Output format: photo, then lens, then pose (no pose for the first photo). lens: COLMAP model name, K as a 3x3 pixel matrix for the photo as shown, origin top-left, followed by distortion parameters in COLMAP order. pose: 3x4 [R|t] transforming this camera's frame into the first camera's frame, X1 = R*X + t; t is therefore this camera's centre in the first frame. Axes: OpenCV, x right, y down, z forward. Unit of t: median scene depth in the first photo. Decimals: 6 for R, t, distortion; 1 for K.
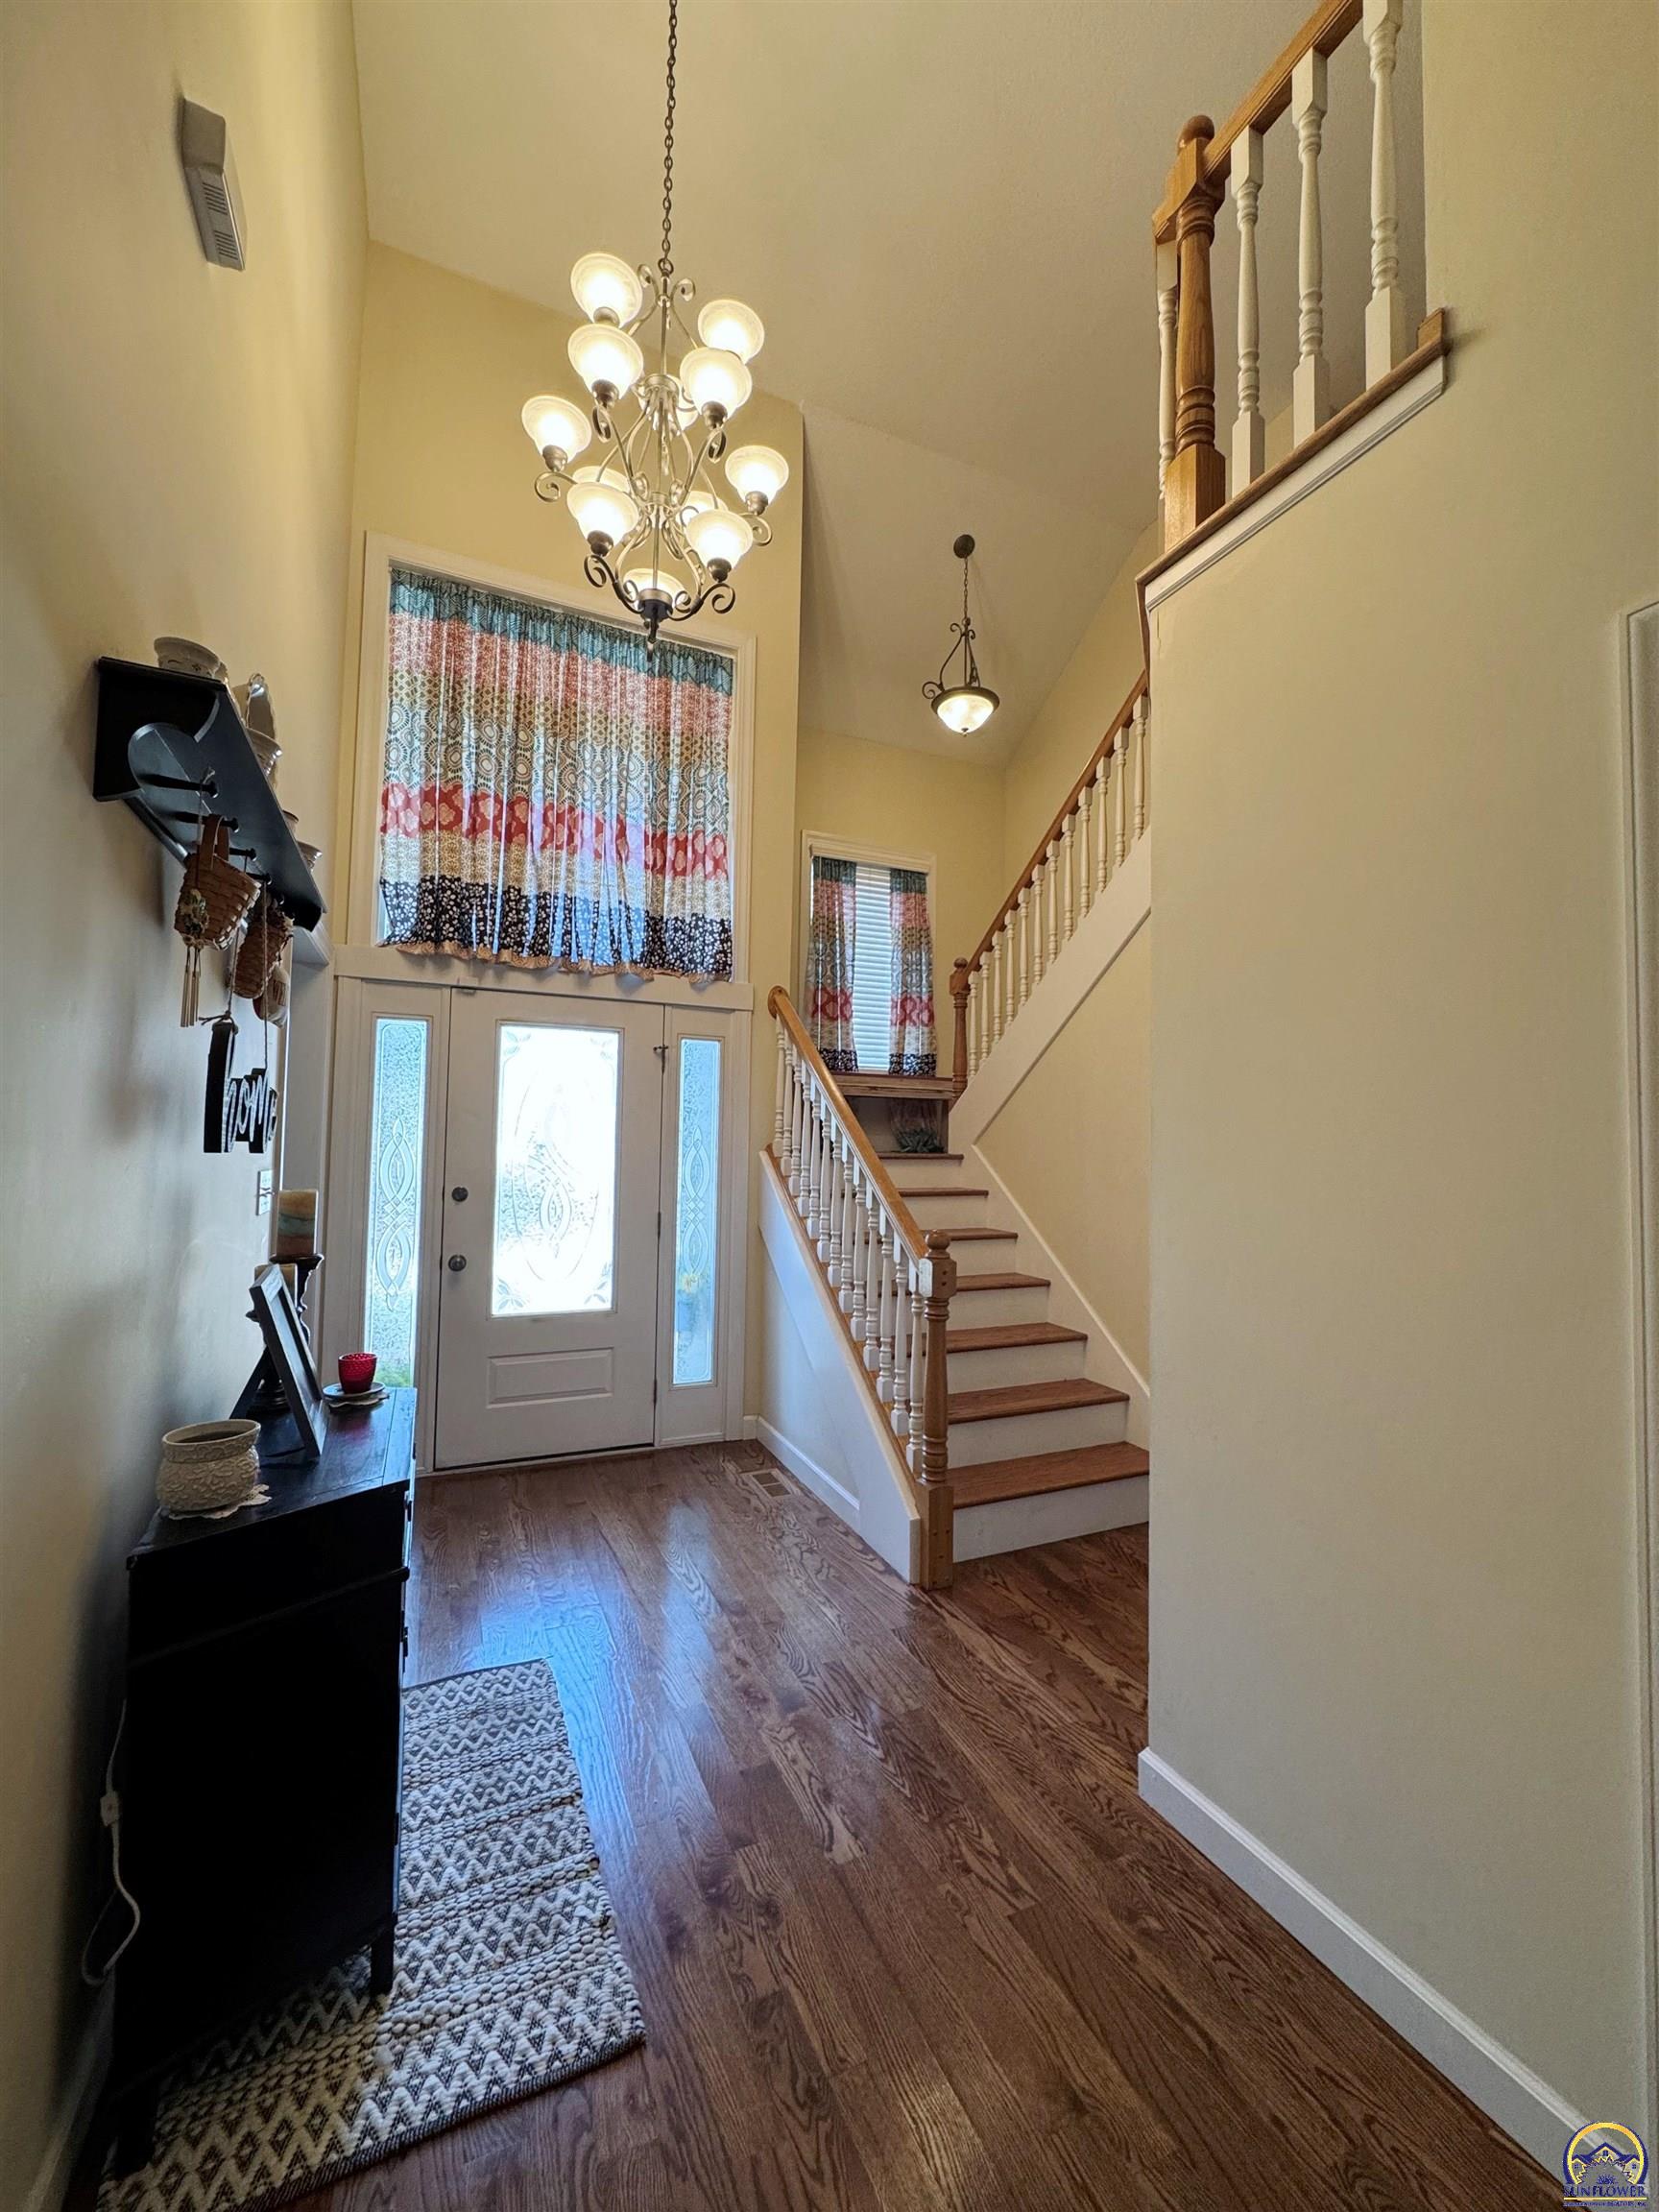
lens RADIAL K [[884.9, 0, 829.2], [0, 884.9, 1111.0], [0, 0, 1]] dist [-0.001349, 0.000458]
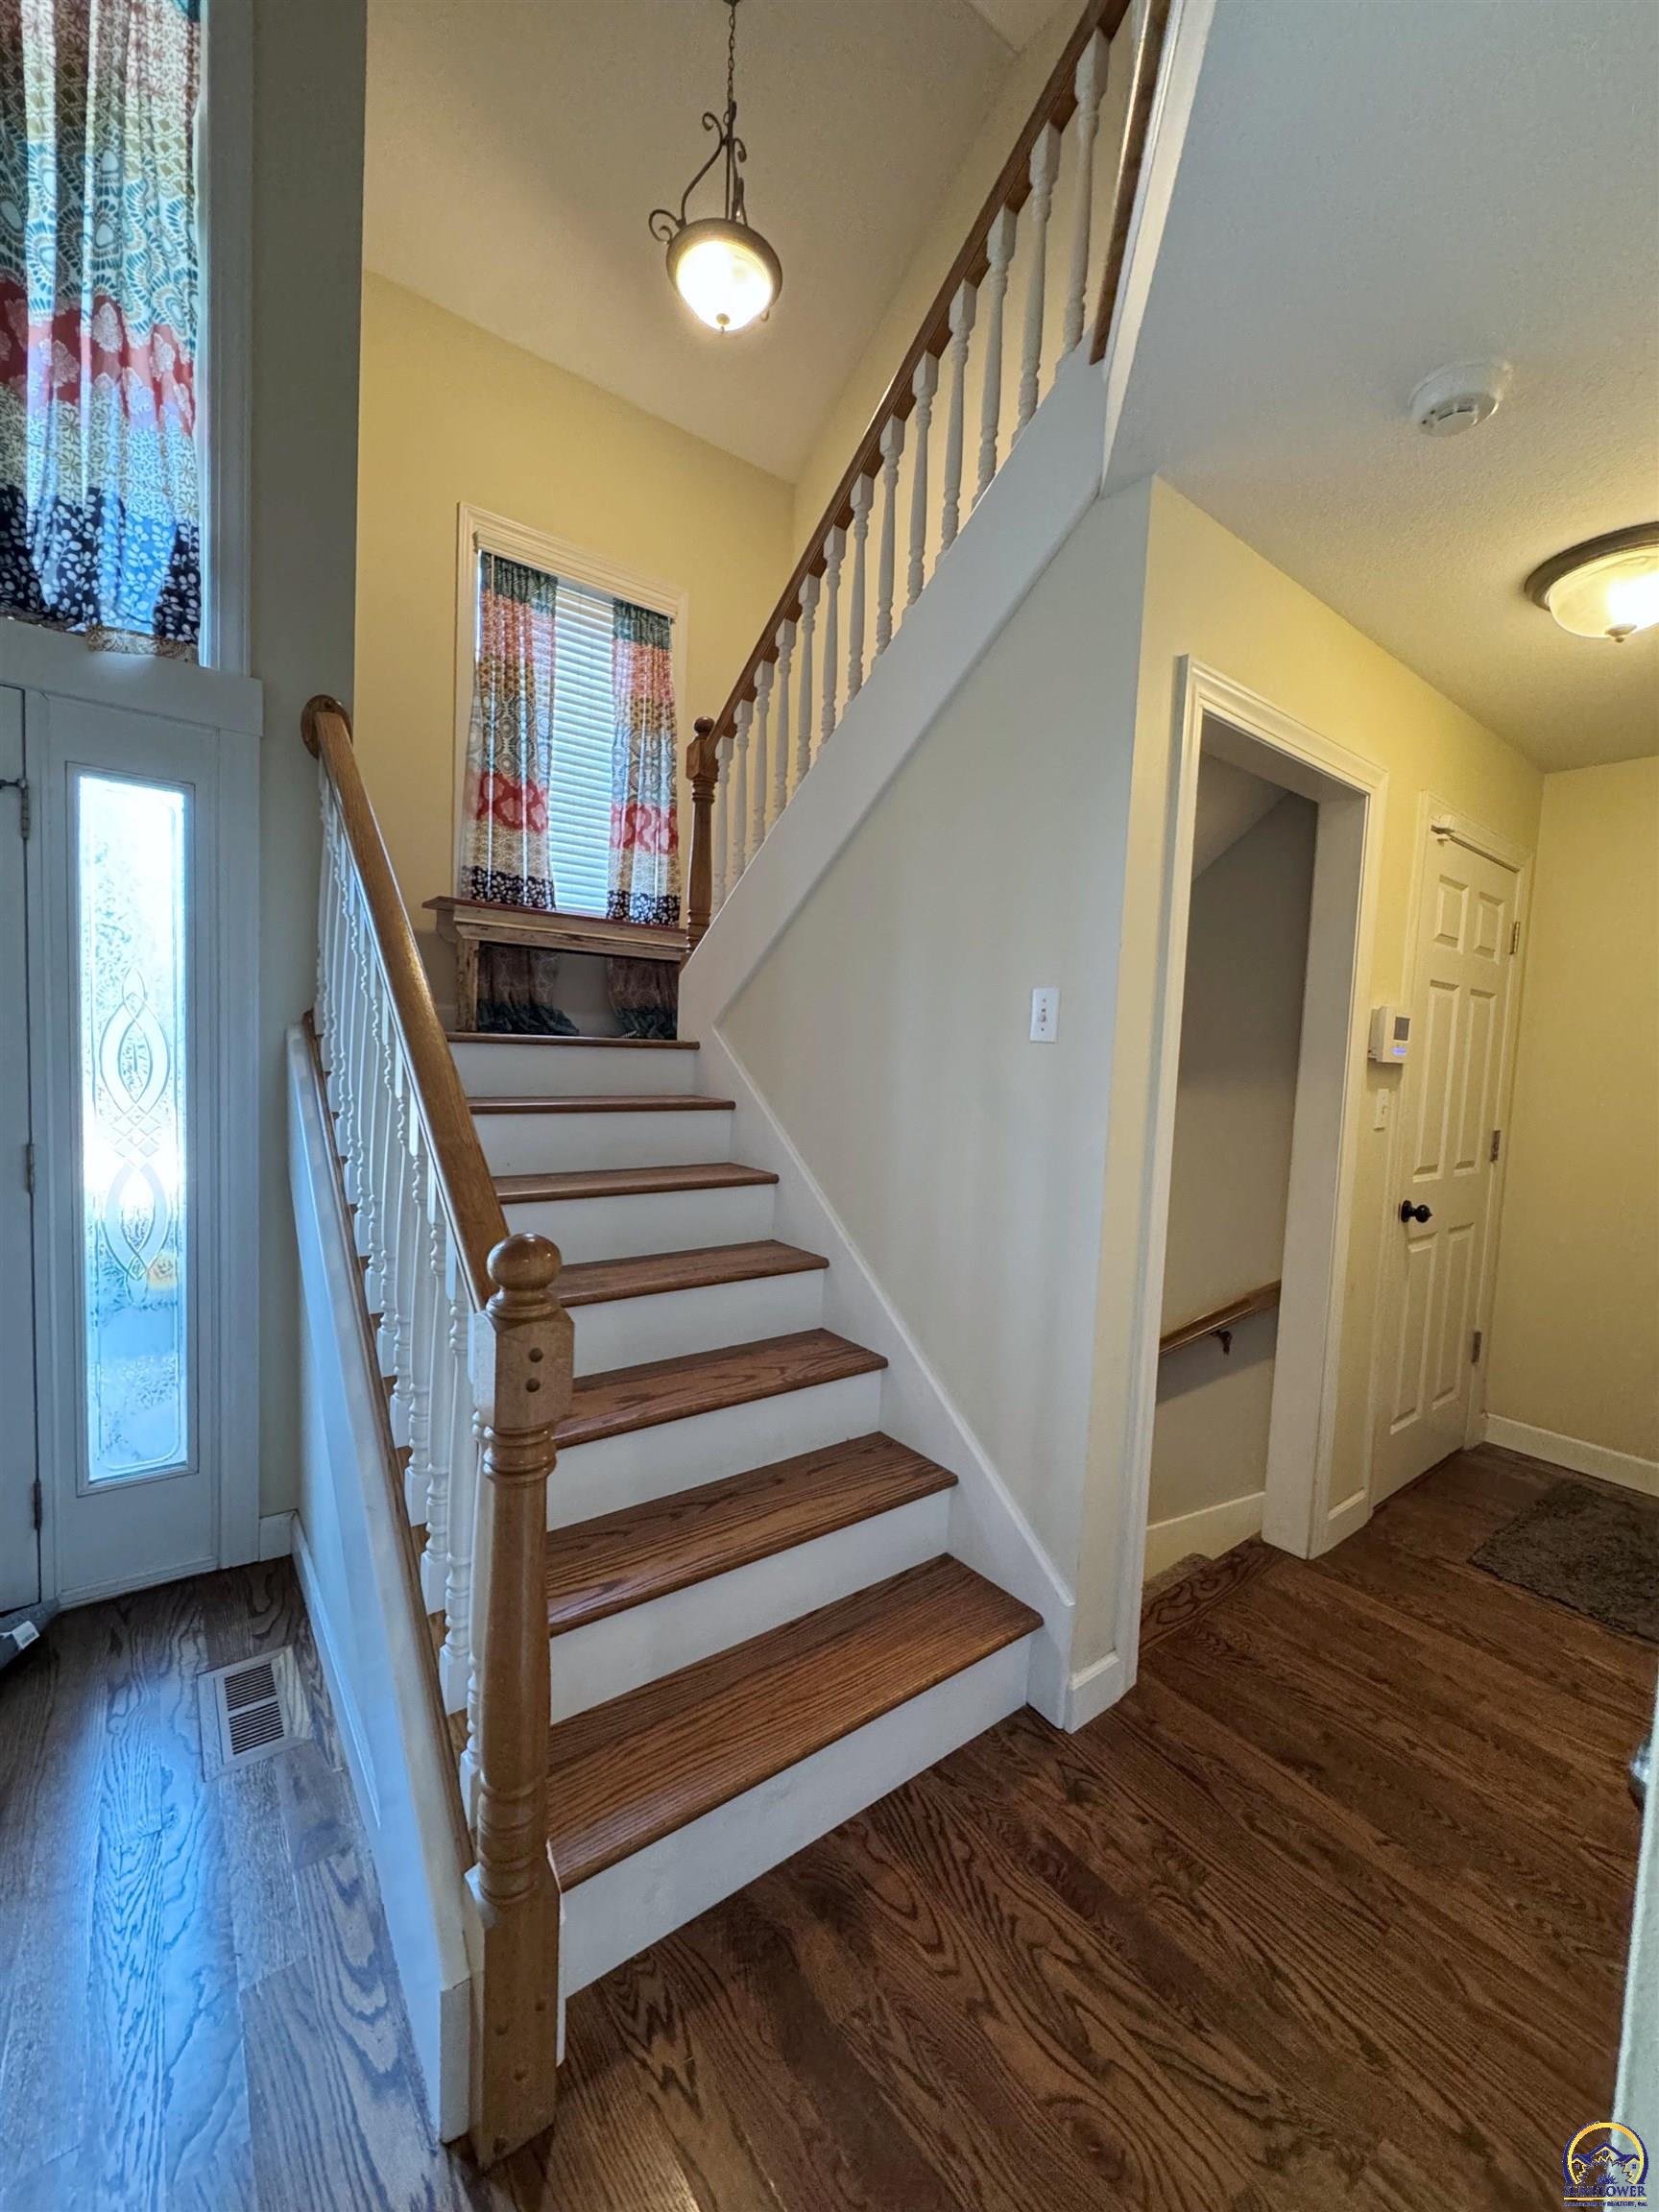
lens RADIAL K [[884.9, 0, 830.5], [0, 884.9, 1103.2], [0, 0, 1]] dist [-0.001349, 0.000458]
pose [[0.971500, 0.010982, 0.236783, 0.076866], [-0.036693, 0.993853, 0.104453, 0.019323], [-0.234181, -0.110164, 0.965931, 0.307602]]
